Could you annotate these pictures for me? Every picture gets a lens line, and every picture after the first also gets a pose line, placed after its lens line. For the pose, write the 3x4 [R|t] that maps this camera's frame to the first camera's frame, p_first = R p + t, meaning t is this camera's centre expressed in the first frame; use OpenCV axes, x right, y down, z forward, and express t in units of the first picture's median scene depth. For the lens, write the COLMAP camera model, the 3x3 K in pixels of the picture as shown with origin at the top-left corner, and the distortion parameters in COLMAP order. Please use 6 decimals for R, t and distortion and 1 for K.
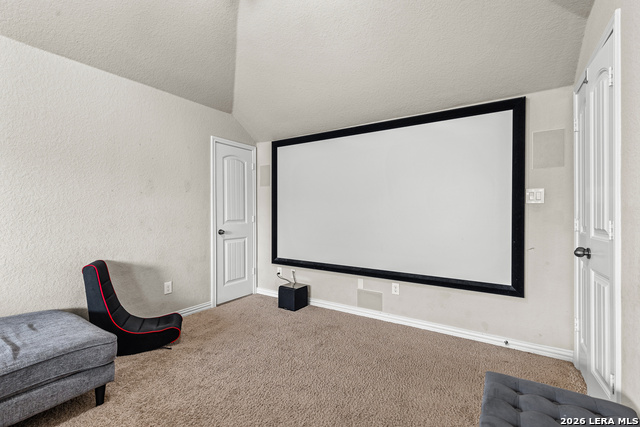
lens RADIAL K [[289.9, 0, 319.6], [0, 289.9, 213.7], [0, 0, 1]] dist [0.009232, -0.001643]
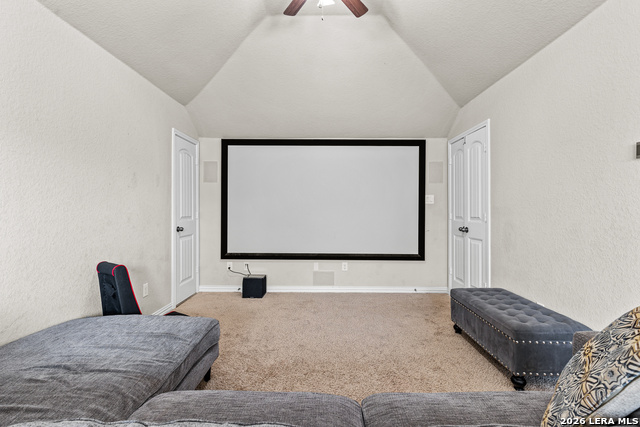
lens RADIAL K [[315.9, 0, 319.5], [0, 315.9, 209.4], [0, 0, 1]] dist [0.012959, 0.000112]
pose [[0.840310, 0.000627, 0.542106, -0.654241], [0.000571, 0.999998, -0.002043, 0.000848], [-0.542106, 0.002026, 0.840308, -0.159948]]
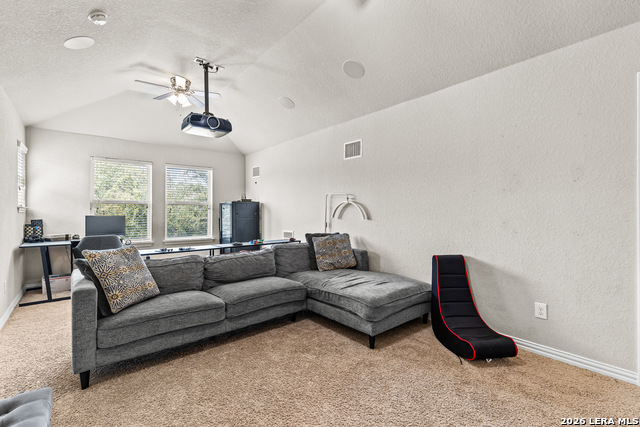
lens RADIAL K [[289.9, 0, 320.1], [0, 289.9, 211.6], [0, 0, 1]] dist [0.009232, -0.001643]
pose [[-0.294907, 0.001012, -0.955526, 0.395371], [0.000126, 0.999999, 0.001020, -0.005894], [0.955526, 0.000181, -0.294907, 0.699816]]
